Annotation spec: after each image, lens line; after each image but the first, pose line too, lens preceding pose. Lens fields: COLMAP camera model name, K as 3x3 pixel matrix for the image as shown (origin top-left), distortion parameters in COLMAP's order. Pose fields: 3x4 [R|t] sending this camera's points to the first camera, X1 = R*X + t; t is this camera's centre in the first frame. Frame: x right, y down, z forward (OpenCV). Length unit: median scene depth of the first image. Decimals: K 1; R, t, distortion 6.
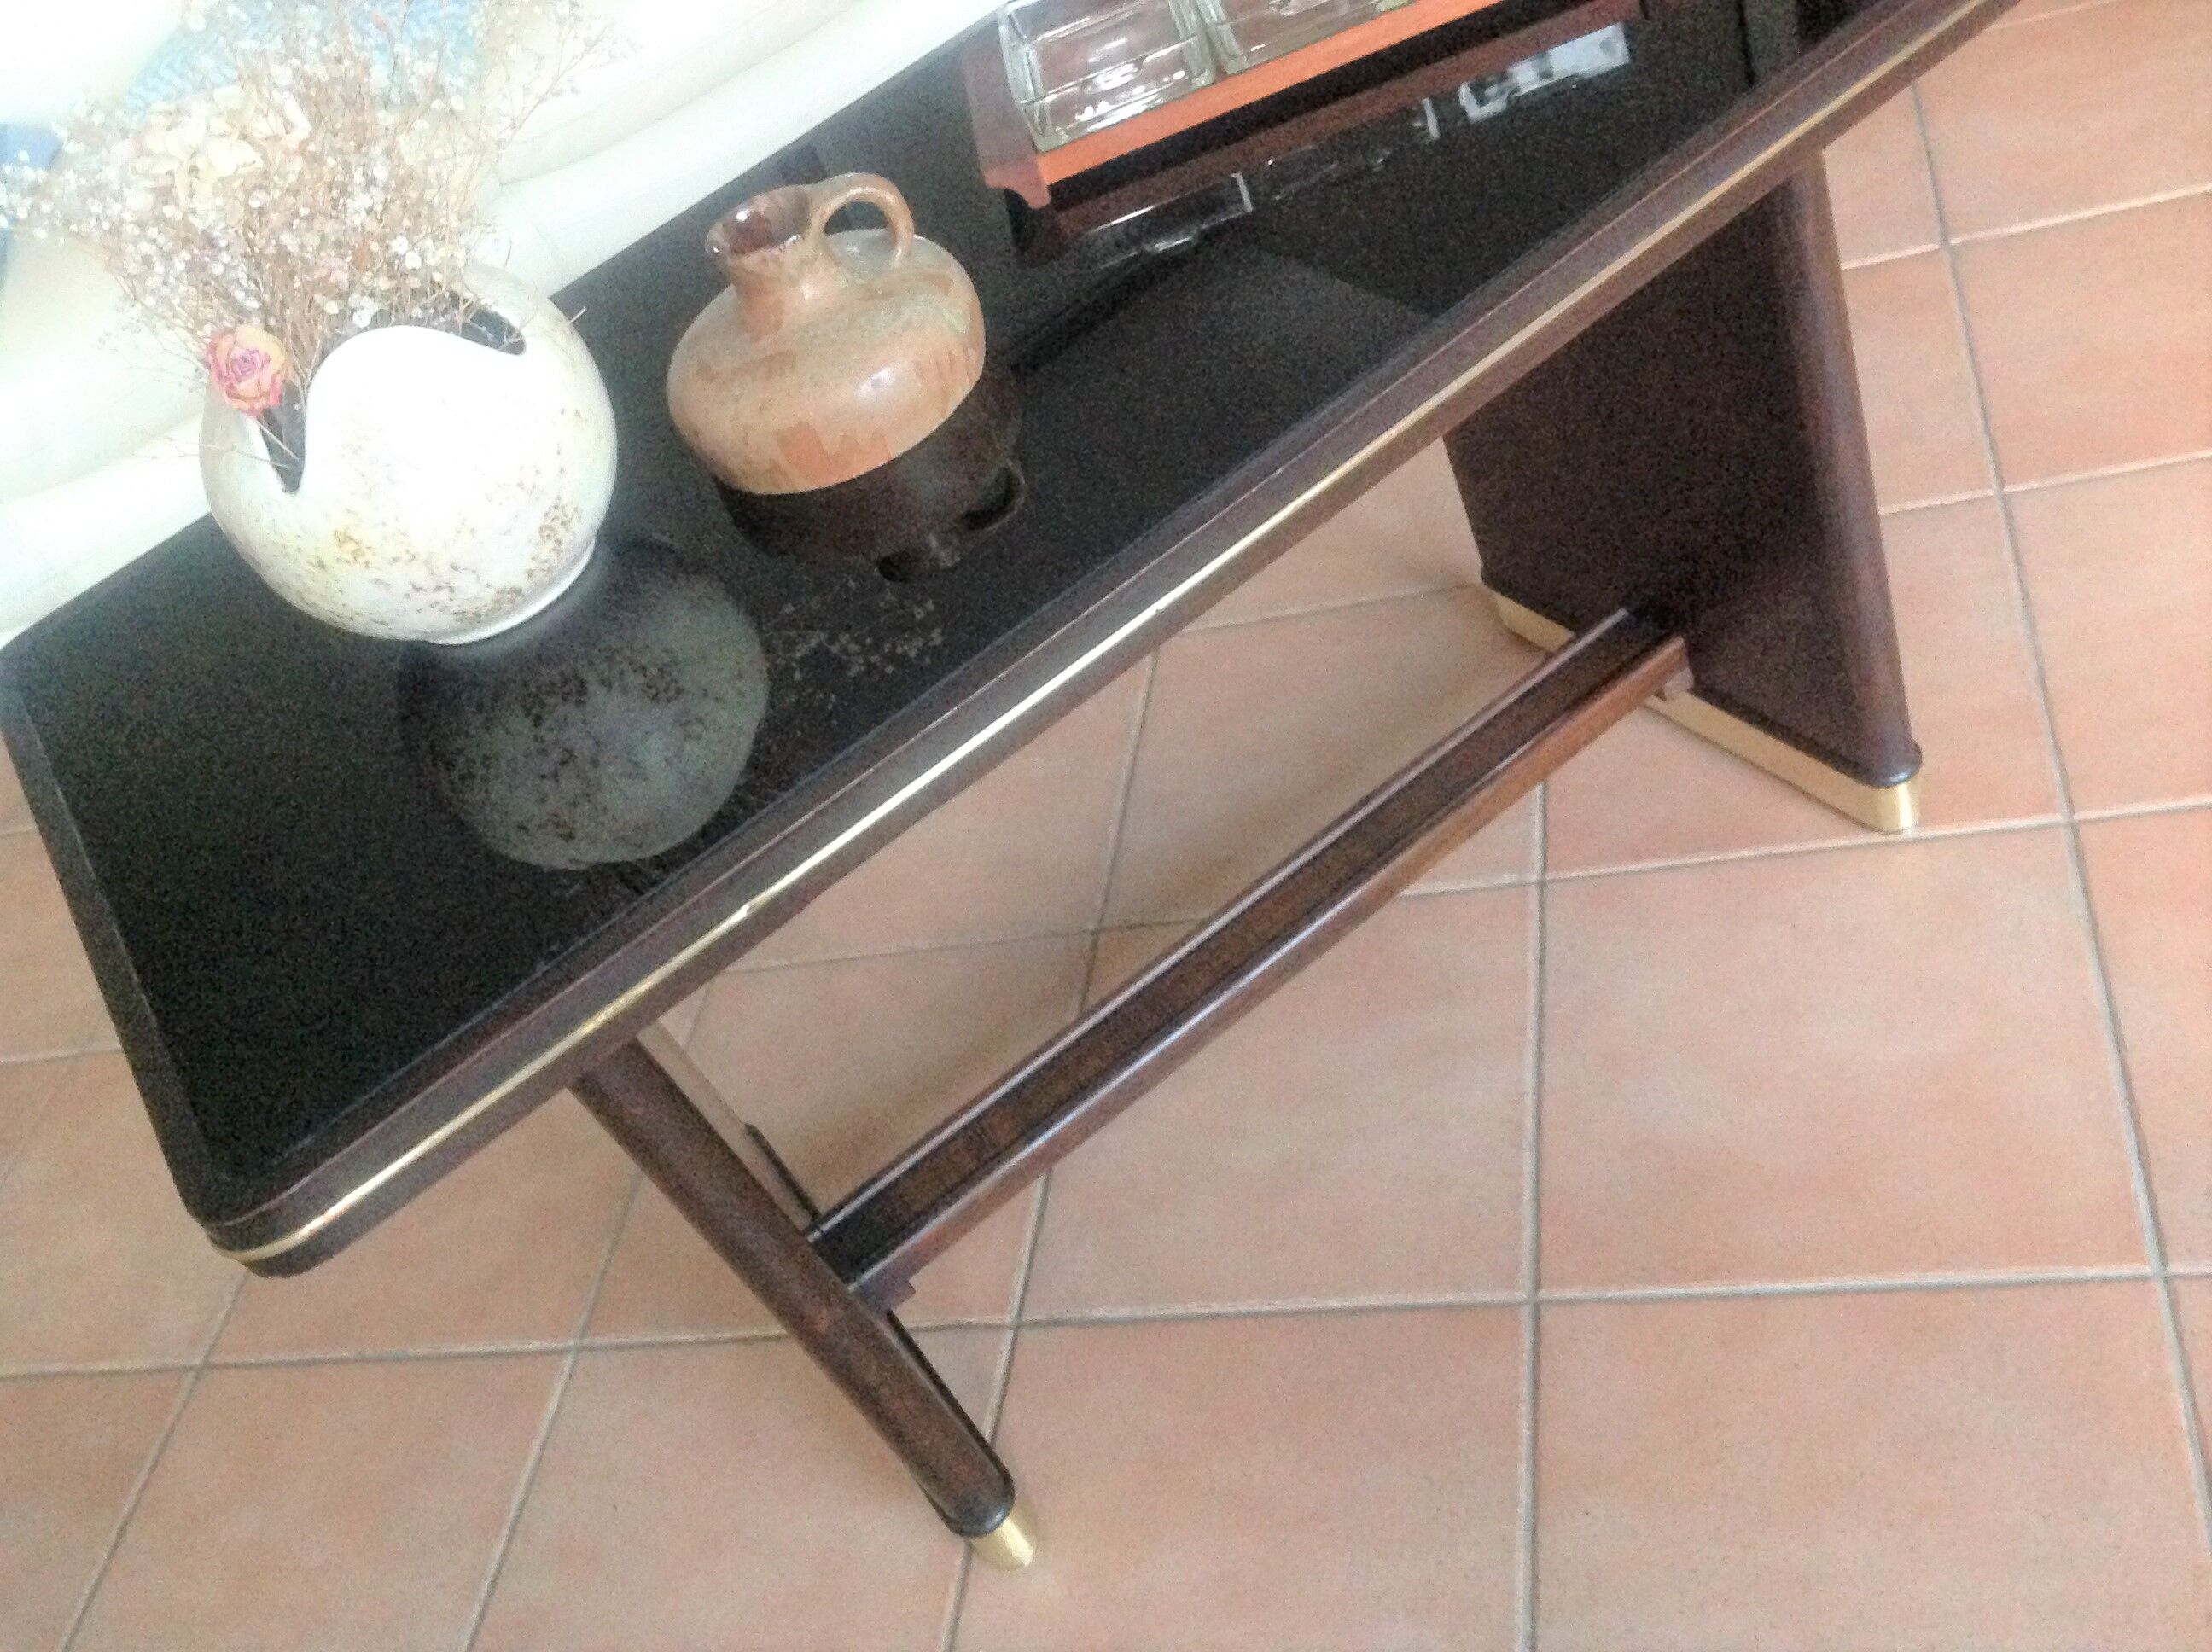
lens RADIAL K [[2112.5, 0, 1091.9], [0, 2112.5, 817.6], [0, 0, 1]] dist [0.123600, -0.280337]
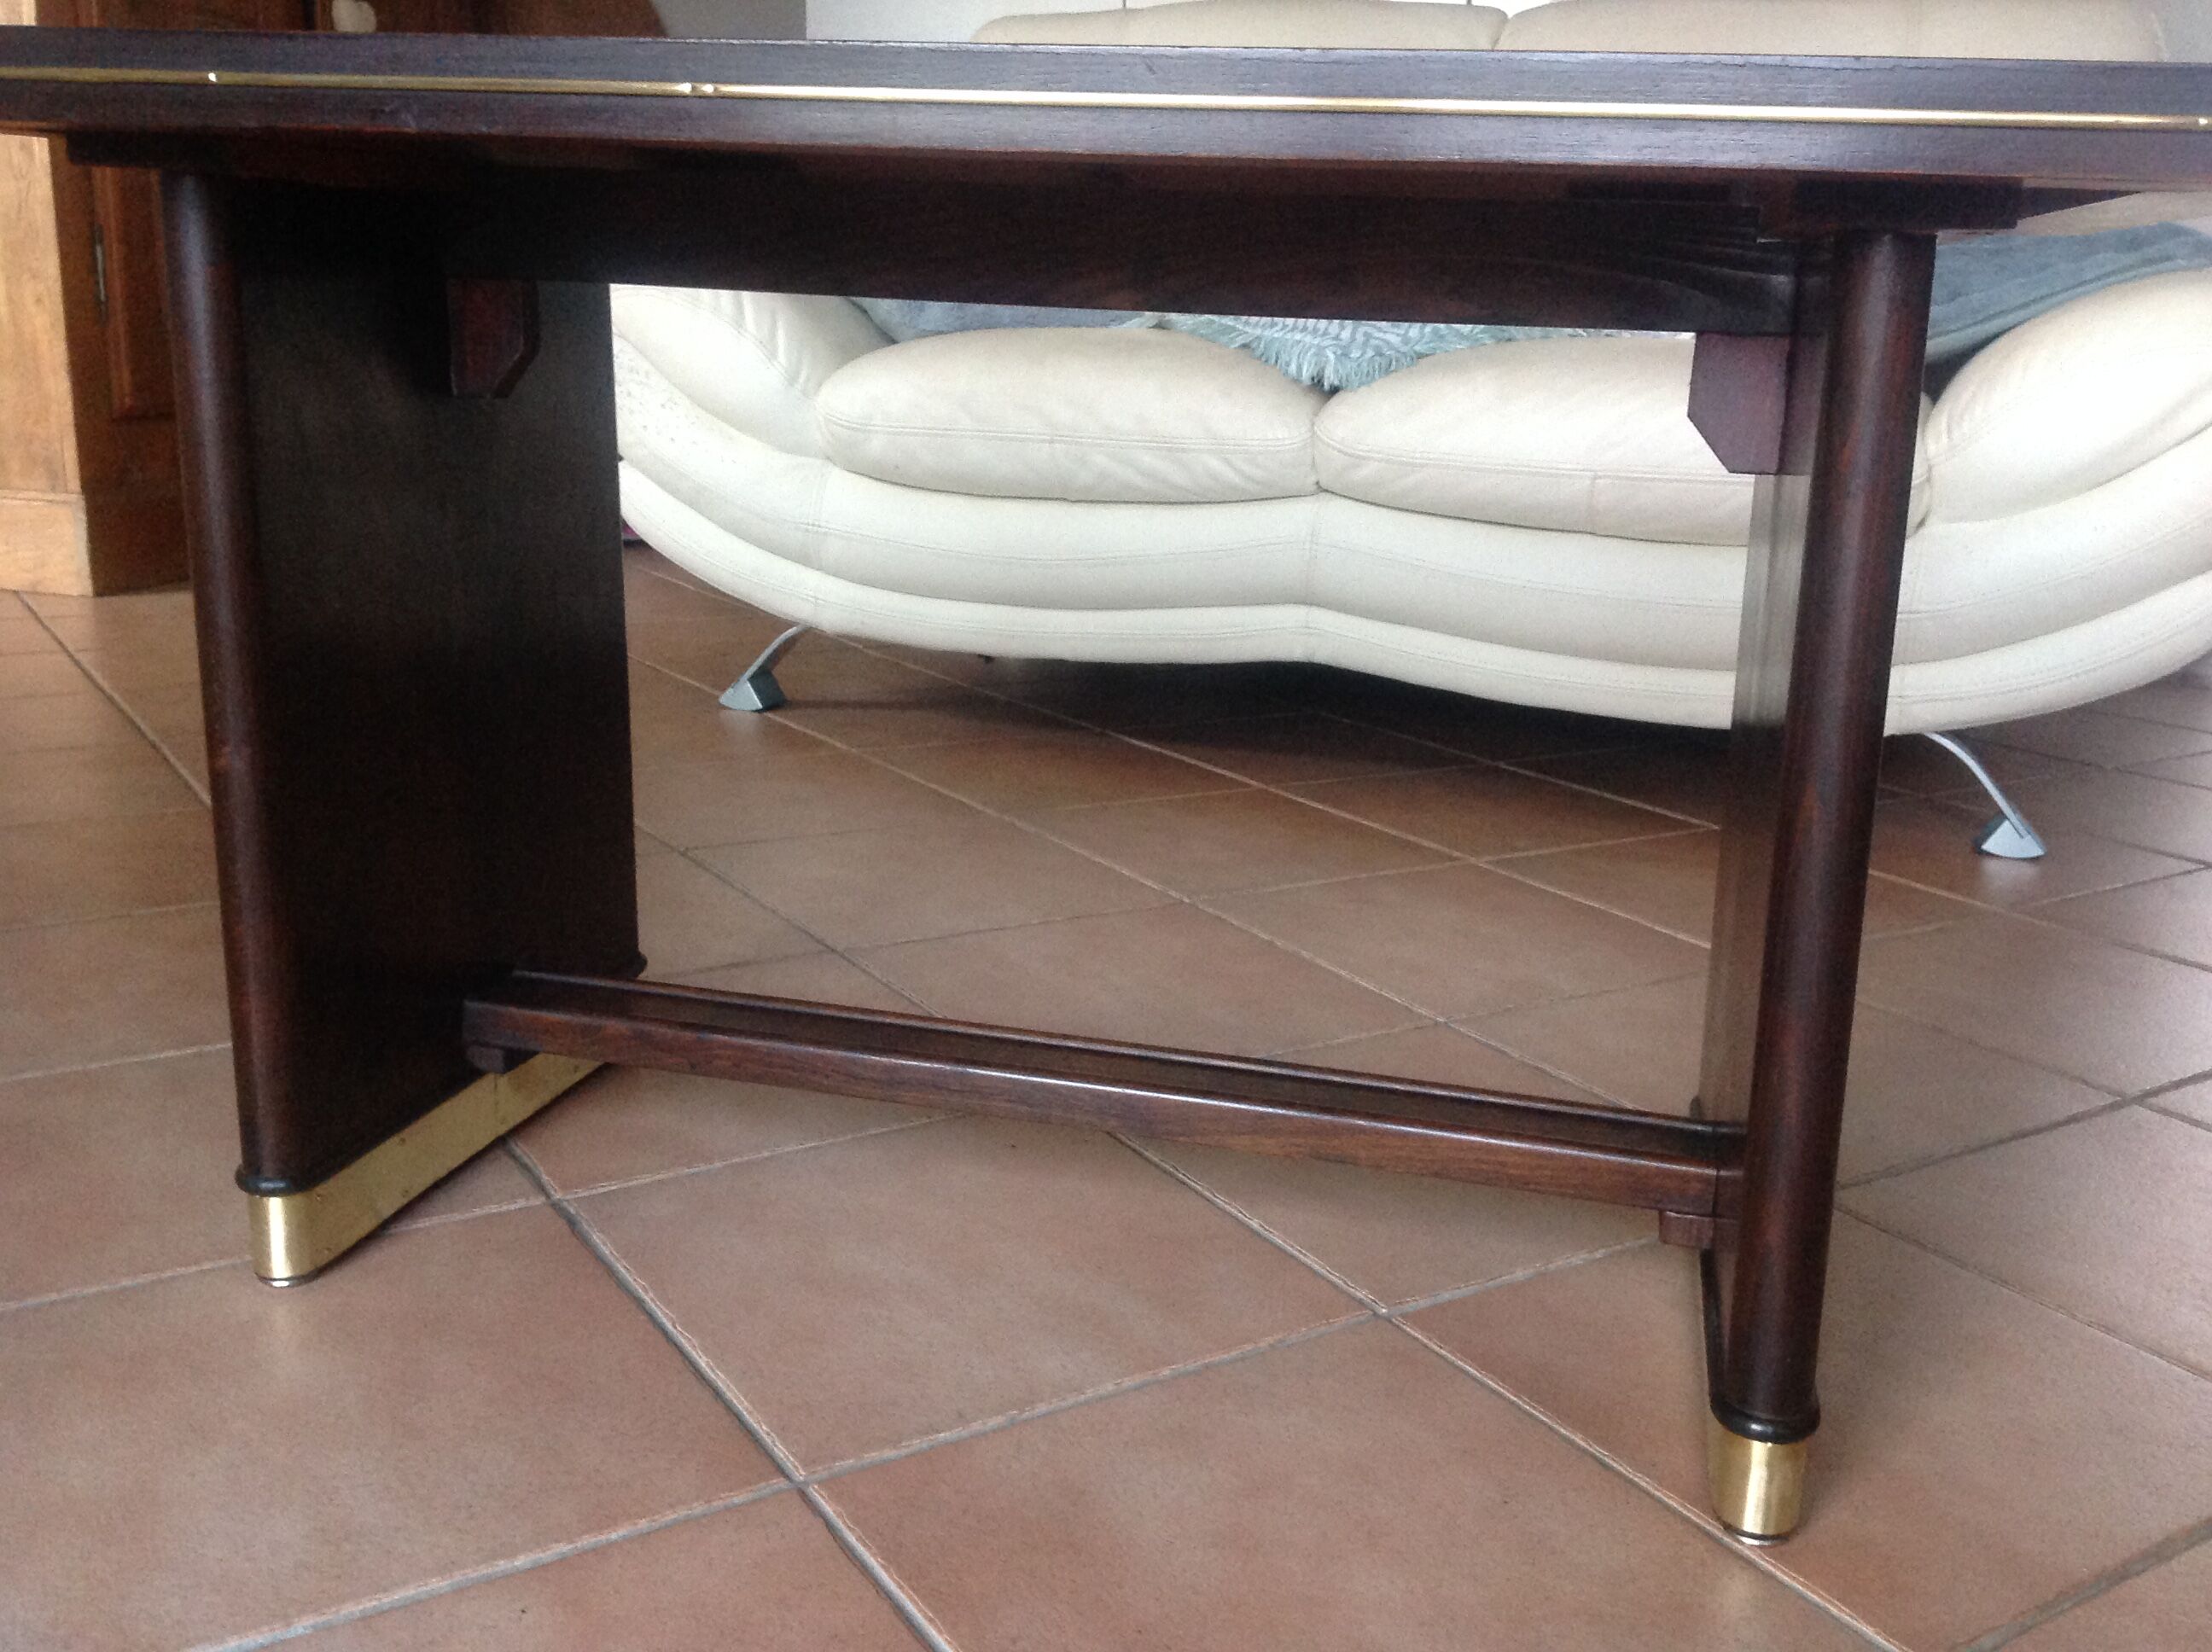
lens RADIAL K [[2080.0, 0, 1113.8], [0, 2080.0, 826.4], [0, 0, 1]] dist [0.106554, -0.278434]
pose [[0.618376, 0.528695, -0.581457, 0.609262], [-0.703300, 0.702448, -0.109247, 0.069278], [0.350685, 0.476495, 0.806209, 0.347737]]
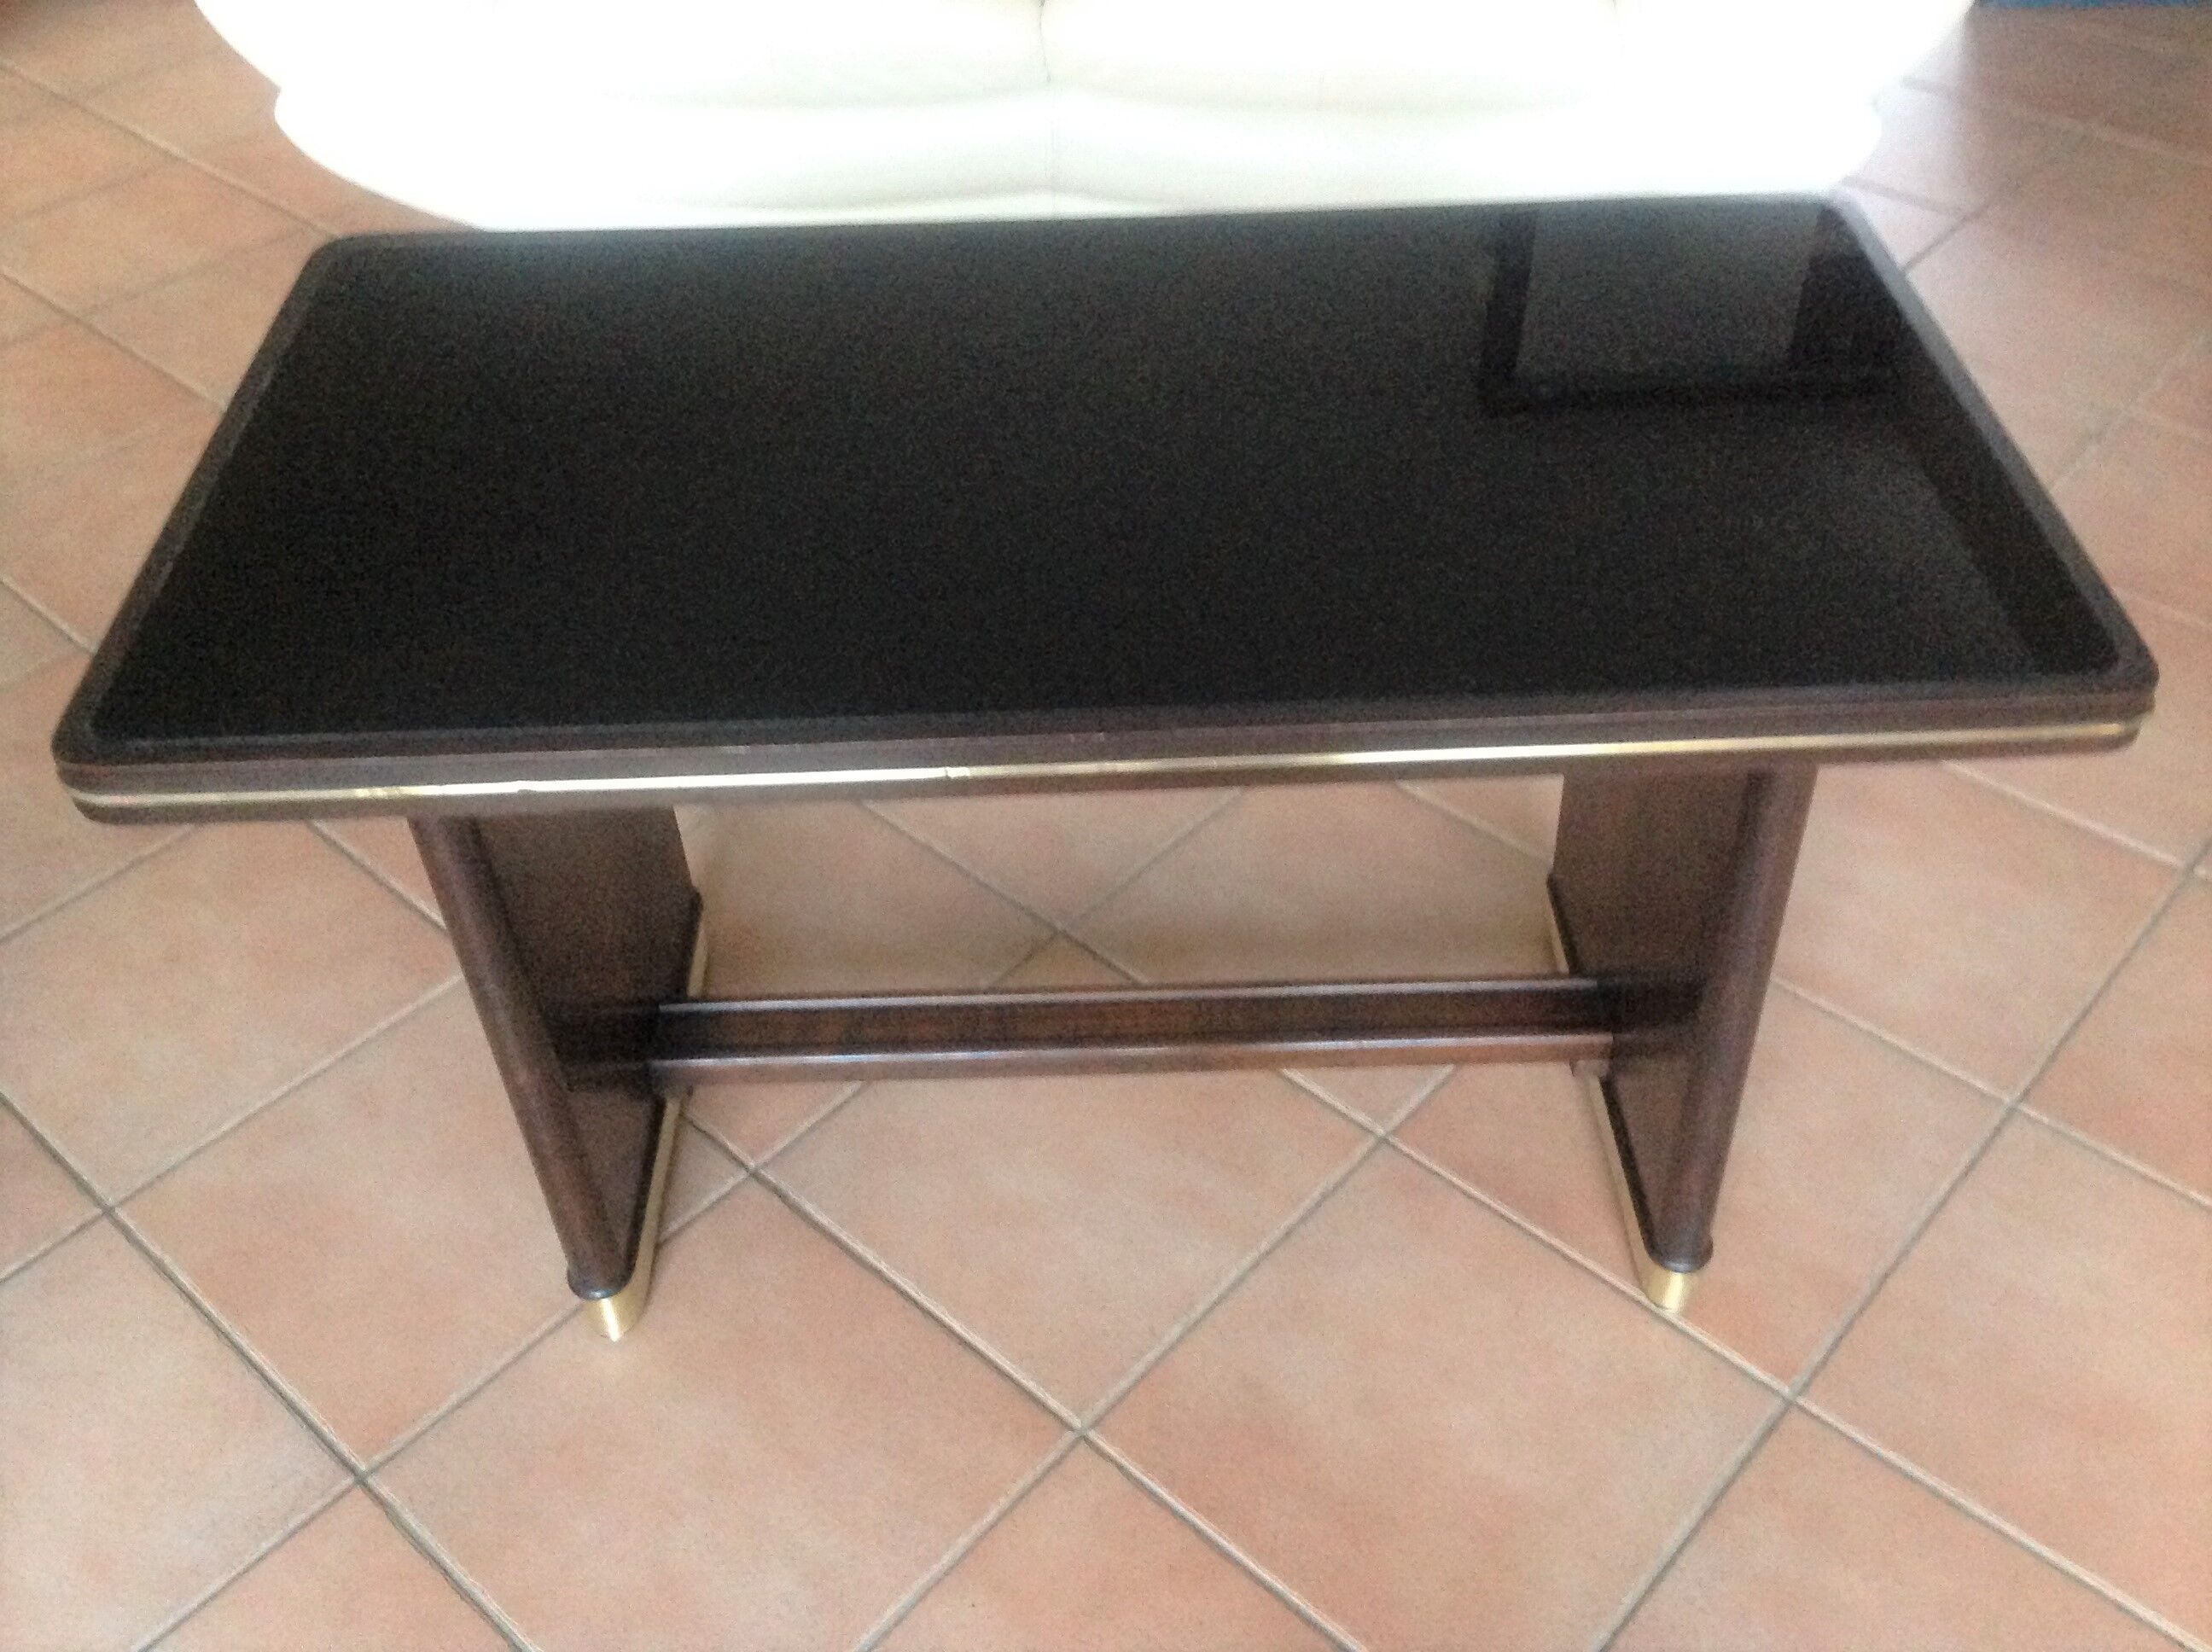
lens RADIAL K [[2089.2, 0, 1095.1], [0, 2089.2, 822.1], [0, 0, 1]] dist [0.127022, -0.278427]
pose [[0.799838, 0.576668, -0.166472, 0.221612], [-0.561654, 0.816898, 0.131235, -0.197225], [0.211670, -0.011467, 0.977274, -0.089533]]
